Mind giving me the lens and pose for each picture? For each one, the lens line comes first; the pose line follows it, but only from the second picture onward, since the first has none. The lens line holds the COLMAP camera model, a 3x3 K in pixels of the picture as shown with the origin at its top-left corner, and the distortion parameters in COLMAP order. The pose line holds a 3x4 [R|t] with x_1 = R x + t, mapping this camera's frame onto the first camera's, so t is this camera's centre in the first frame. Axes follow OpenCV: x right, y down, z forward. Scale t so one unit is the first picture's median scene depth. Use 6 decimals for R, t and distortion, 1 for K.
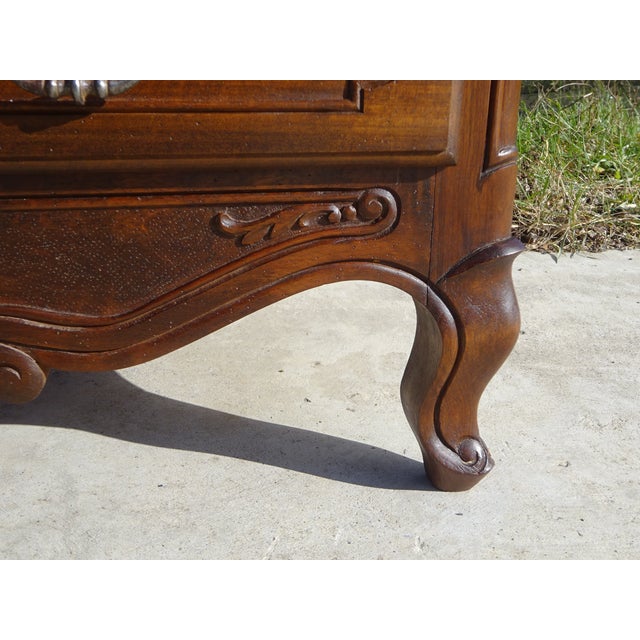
lens RADIAL K [[702.0, 0, 320.0], [0, 702.0, 320.0], [0, 0, 1]] dist [-0.002198, 0.031550]
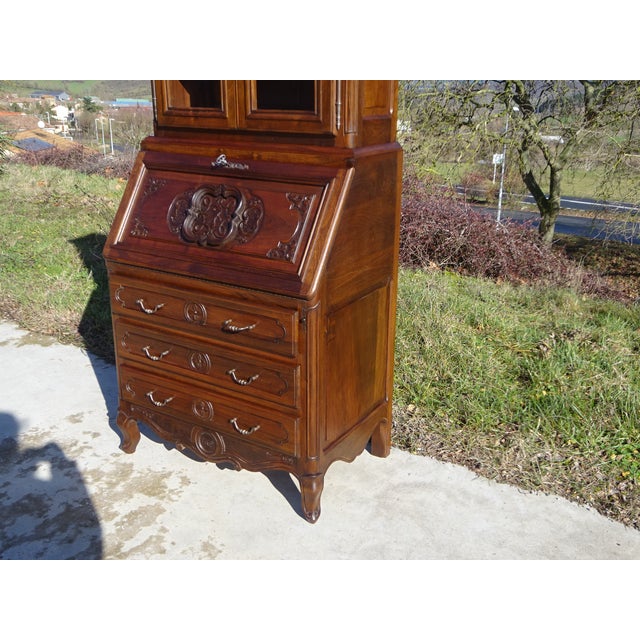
lens RADIAL K [[694.5, 0, 320.0], [0, 694.5, 320.0], [0, 0, 1]] dist [0.003285, 0.025592]
pose [[0.741283, 0.220481, -0.633946, 2.747717], [-0.248273, 0.967587, 0.046209, -1.223380], [0.623586, 0.123138, 0.771995, -2.512626]]
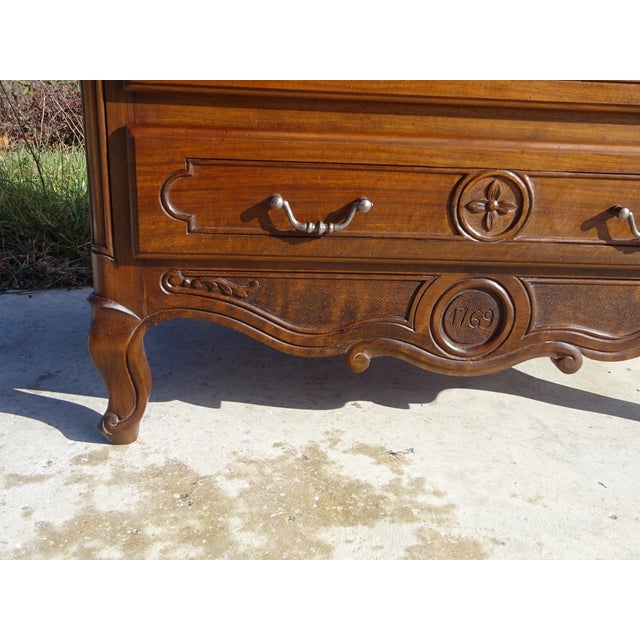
lens RADIAL K [[702.0, 0, 320.0], [0, 702.0, 320.0], [0, 0, 1]] dist [-0.002198, 0.031550]
pose [[0.994101, 0.070962, -0.082025, -0.813755], [-0.072559, 0.997225, -0.016645, 0.039025], [0.080617, 0.022498, 0.996491, -0.915170]]
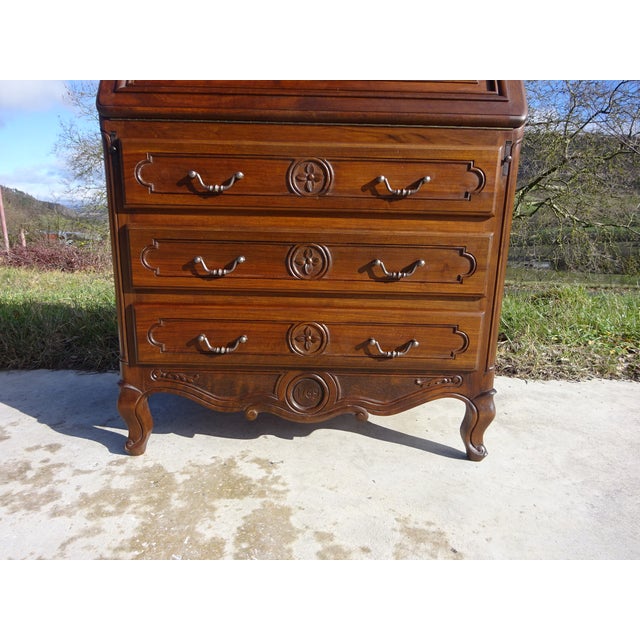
lens RADIAL K [[464.6, 0, 320.0], [0, 464.6, 320.0], [0, 0, 1]] dist [-0.003829, 0.001598]
pose [[0.984480, 0.055432, -0.166516, -0.207975], [-0.078043, 0.988109, -0.132474, -0.070664], [0.157192, 0.143414, 0.977099, -1.379142]]
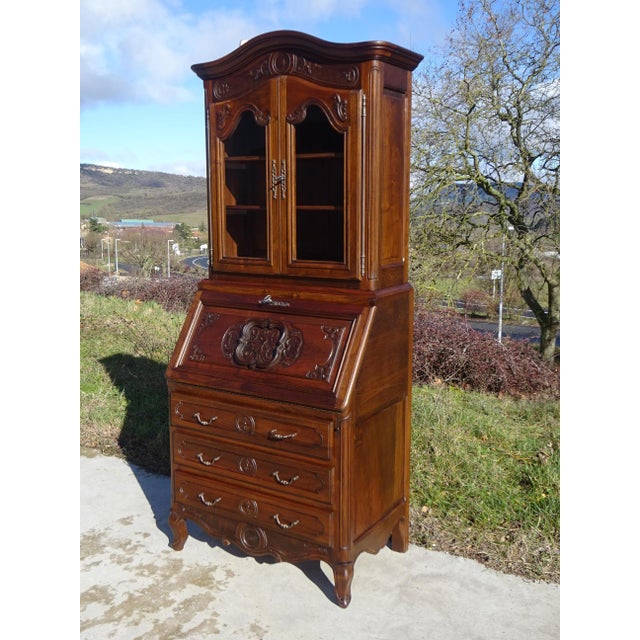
lens RADIAL K [[702.0, 0, 320.0], [0, 702.0, 320.0], [0, 0, 1]] dist [-0.002198, 0.031550]
pose [[0.740778, 0.108272, -0.662967, 3.238842], [-0.241460, 0.963881, -0.112384, -1.168679], [0.626853, 0.243332, 0.740165, -3.393237]]
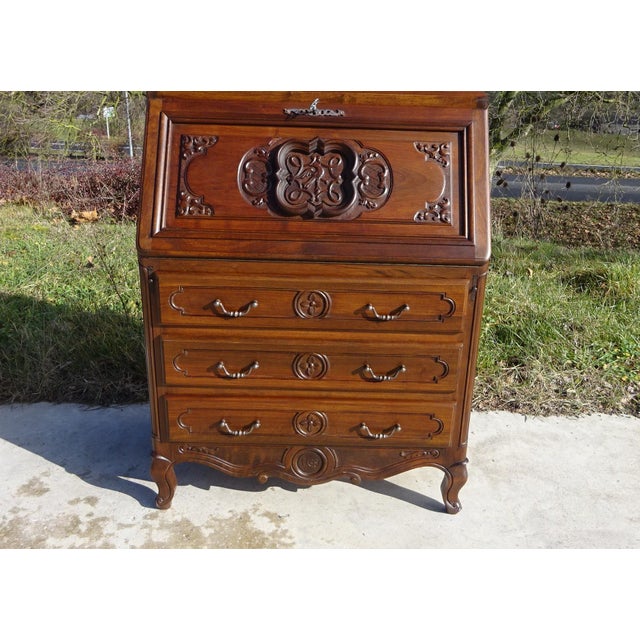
lens RADIAL K [[690.3, 0, 337.8], [0, 690.3, 303.1], [0, 0, 1]] dist [-0.022113, 0.008029]
pose [[0.985926, 0.082018, -0.145682, 0.026370], [-0.083273, 0.996524, -0.002524, -0.883435], [0.144969, 0.014619, 0.989328, -2.966926]]
